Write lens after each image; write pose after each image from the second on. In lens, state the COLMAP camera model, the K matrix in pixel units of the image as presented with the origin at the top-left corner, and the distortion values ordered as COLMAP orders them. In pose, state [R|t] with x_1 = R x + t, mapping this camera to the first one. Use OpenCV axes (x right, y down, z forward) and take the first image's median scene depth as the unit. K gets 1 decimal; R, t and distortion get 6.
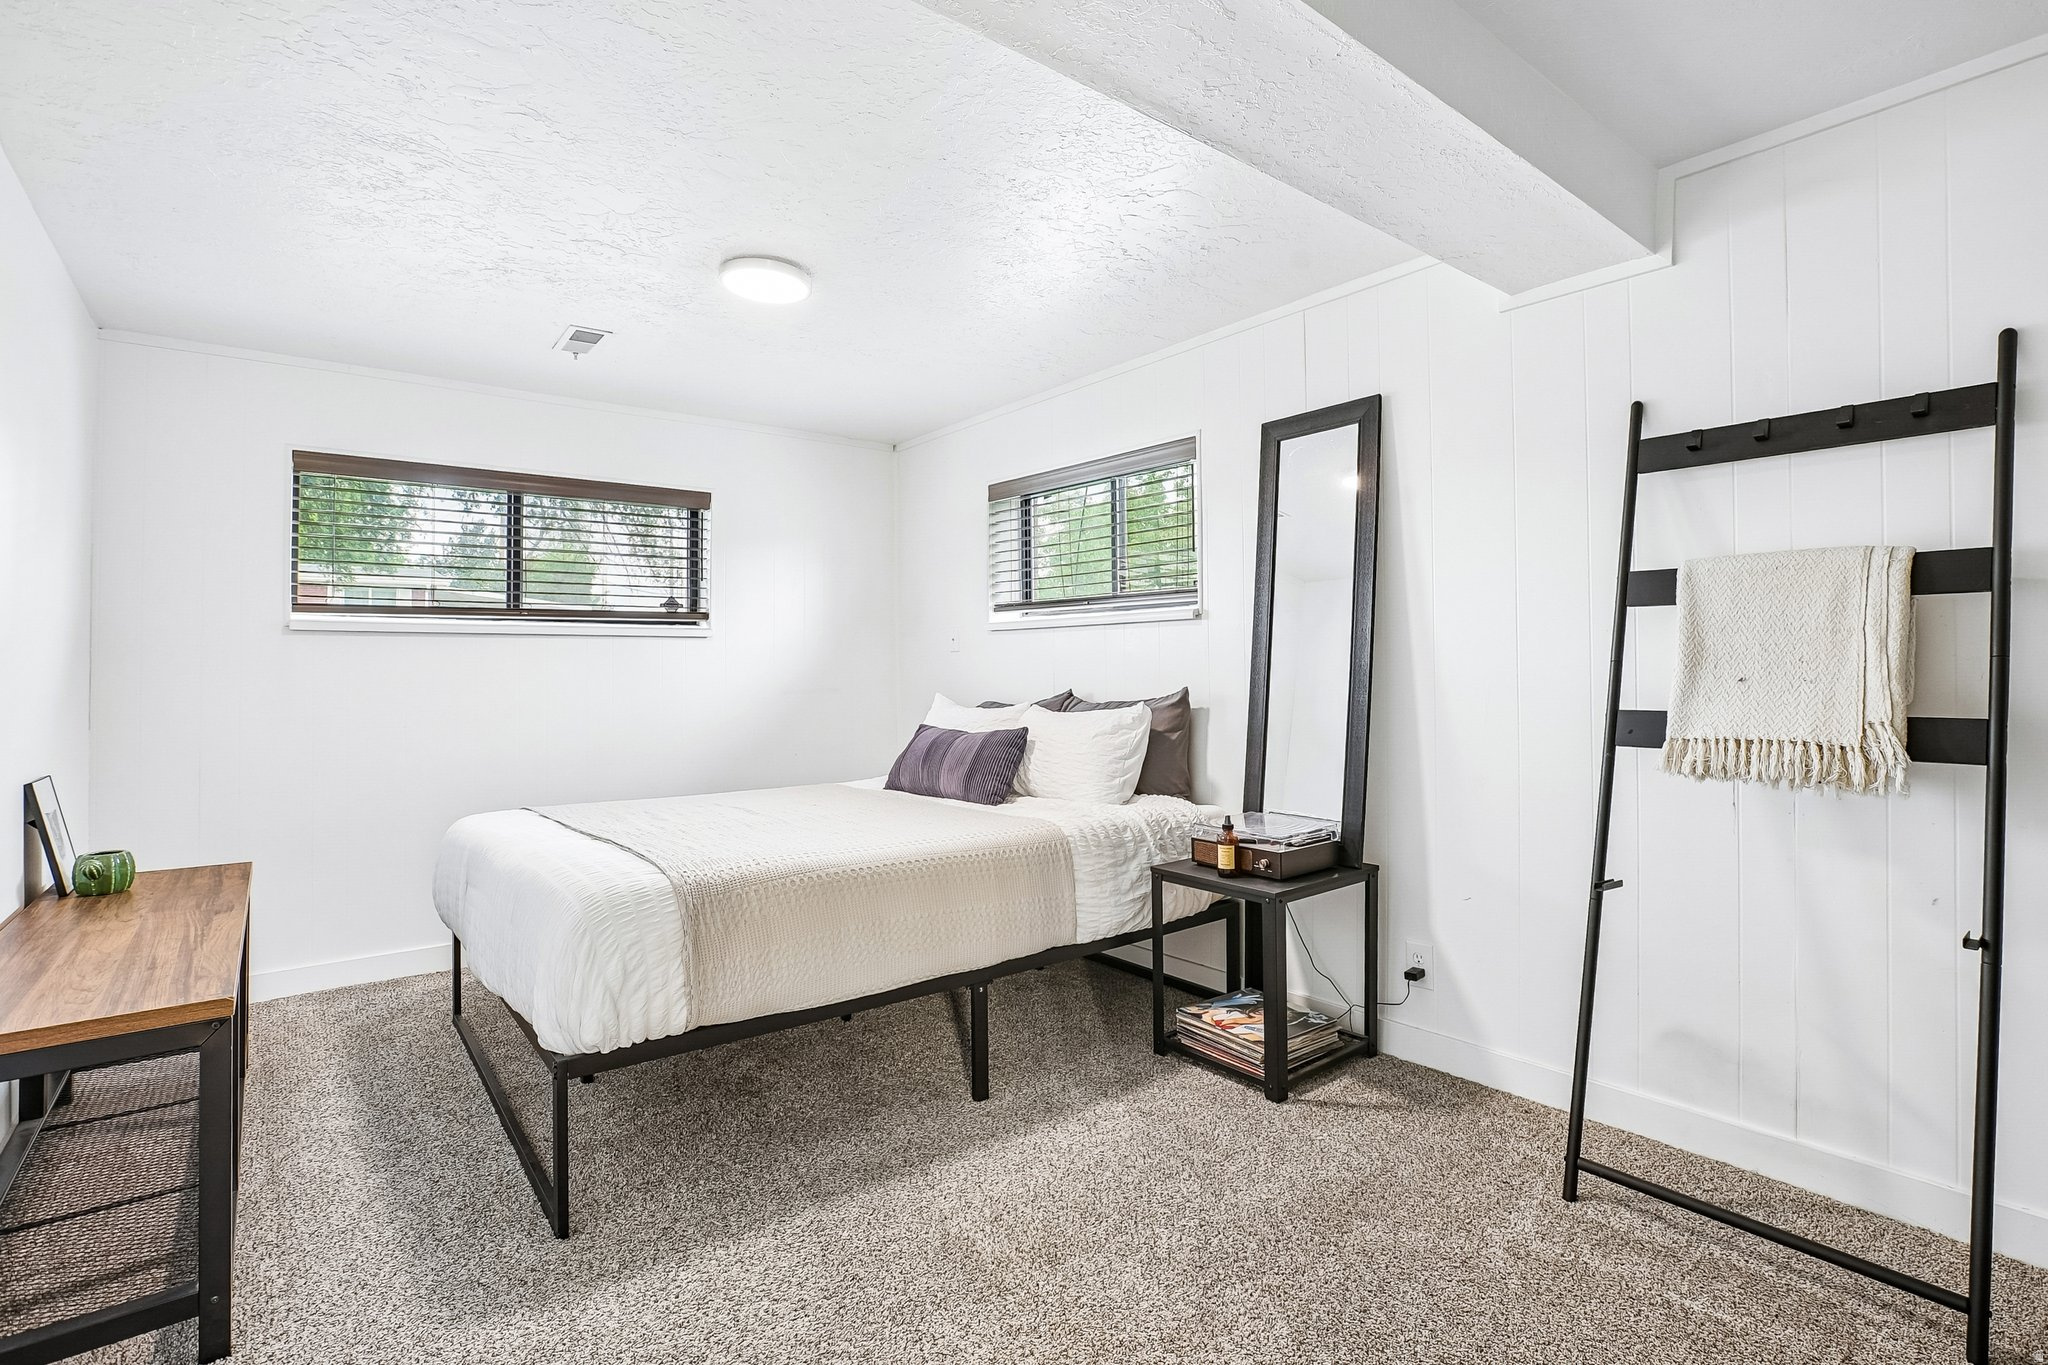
lens RADIAL K [[966.5, 0, 1024.0], [0, 966.5, 682.5], [0, 0, 1]] dist [-0.040217, 0.014178]
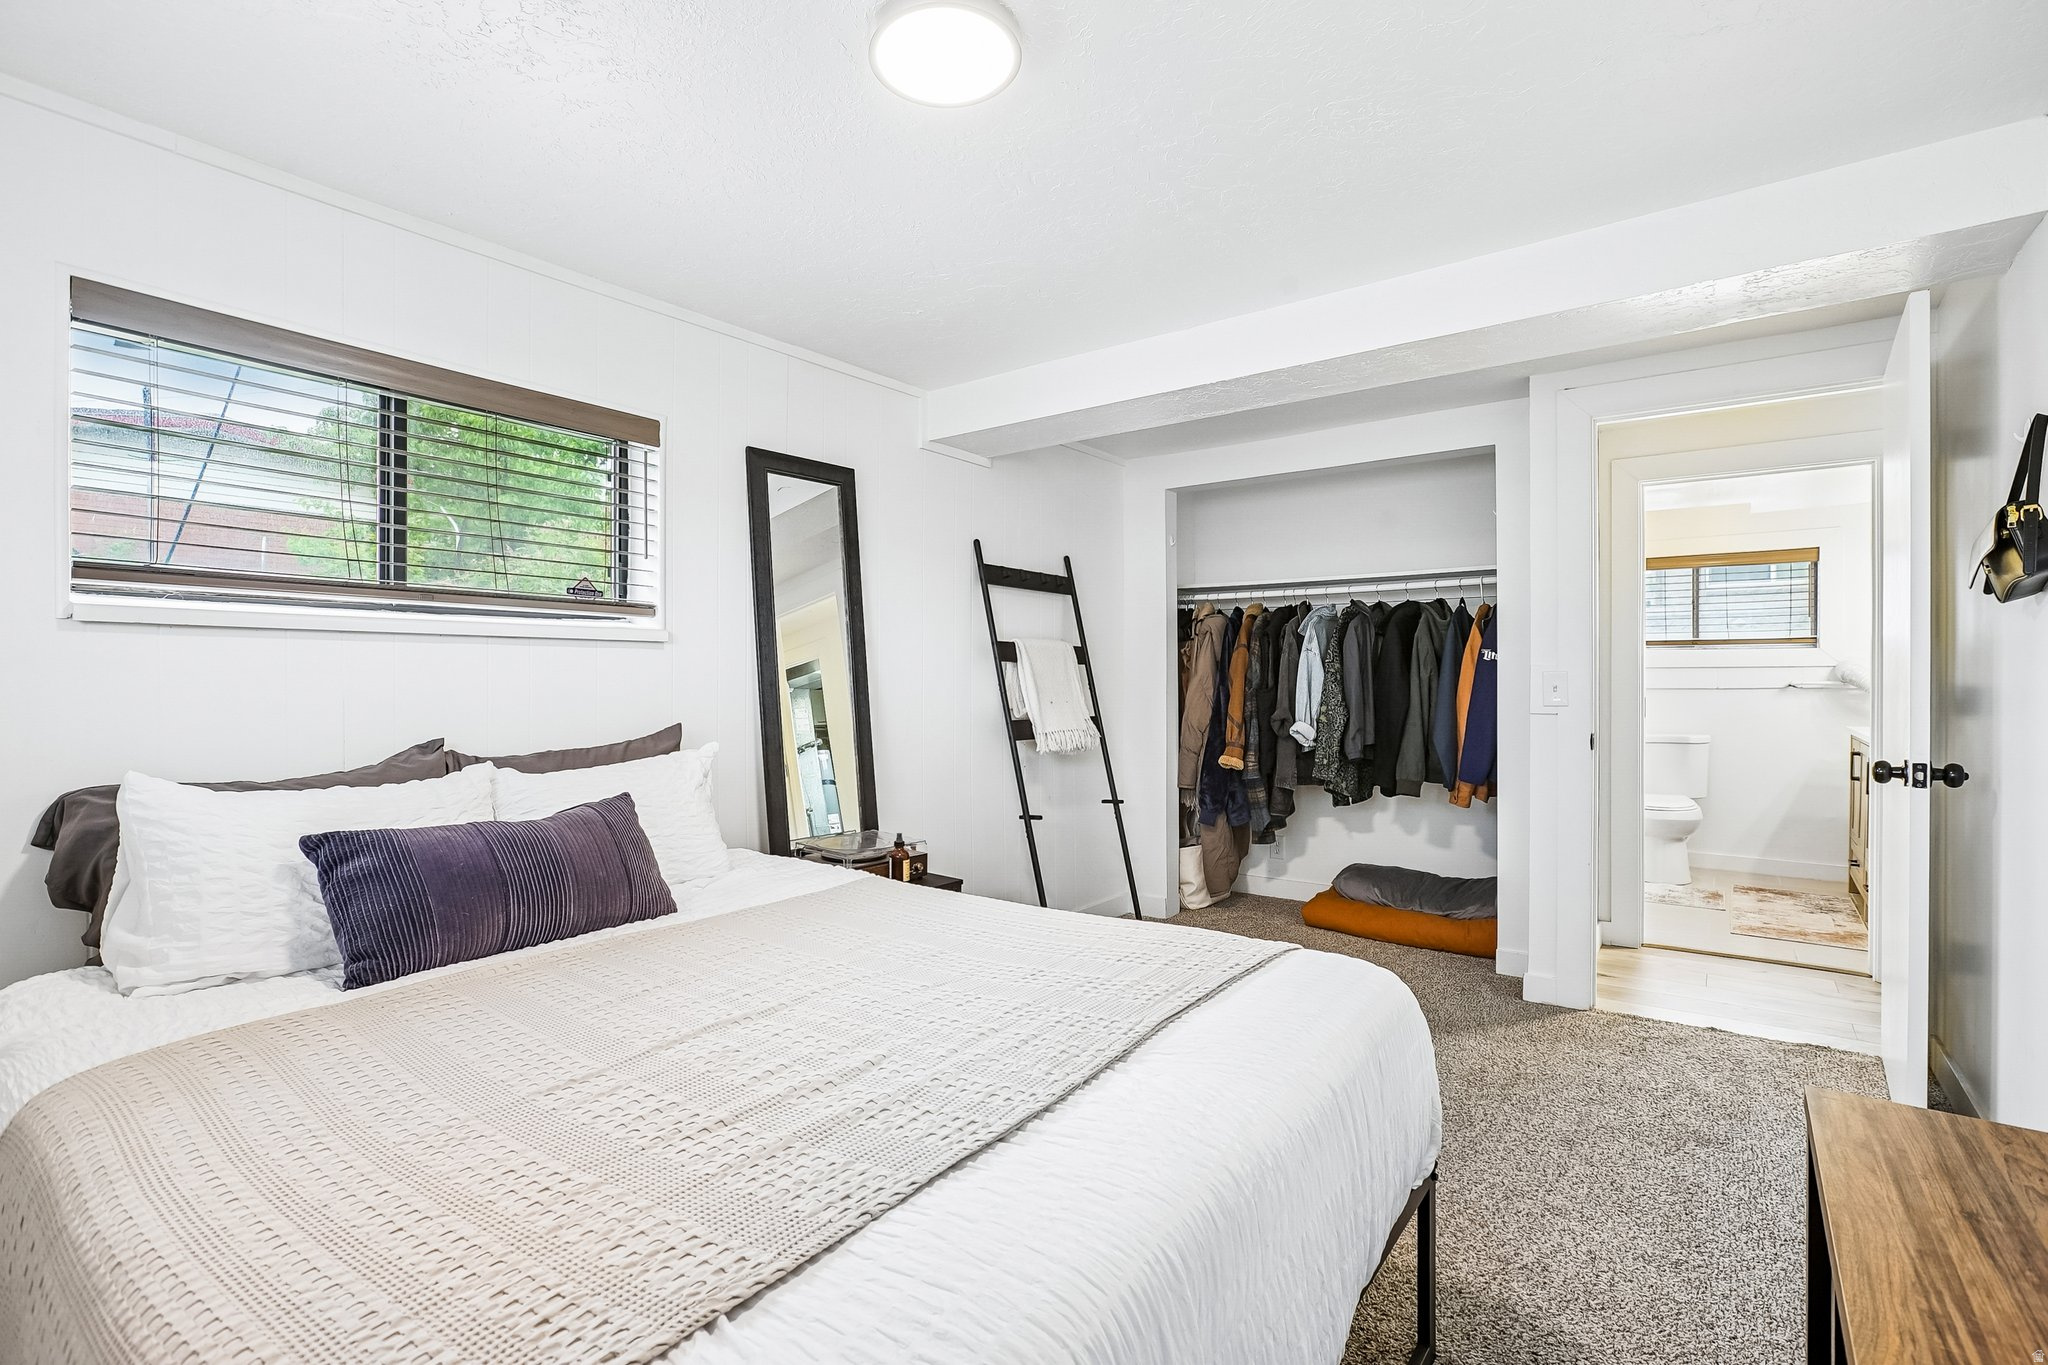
lens RADIAL K [[966.5, 0, 1024.0], [0, 966.5, 682.5], [0, 0, 1]] dist [-0.040217, 0.014178]
pose [[-0.257344, -0.006473, 0.966298, -0.770118], [0.003098, 0.999967, 0.007523, -0.038532], [-0.966315, 0.004930, -0.257315, 0.996992]]
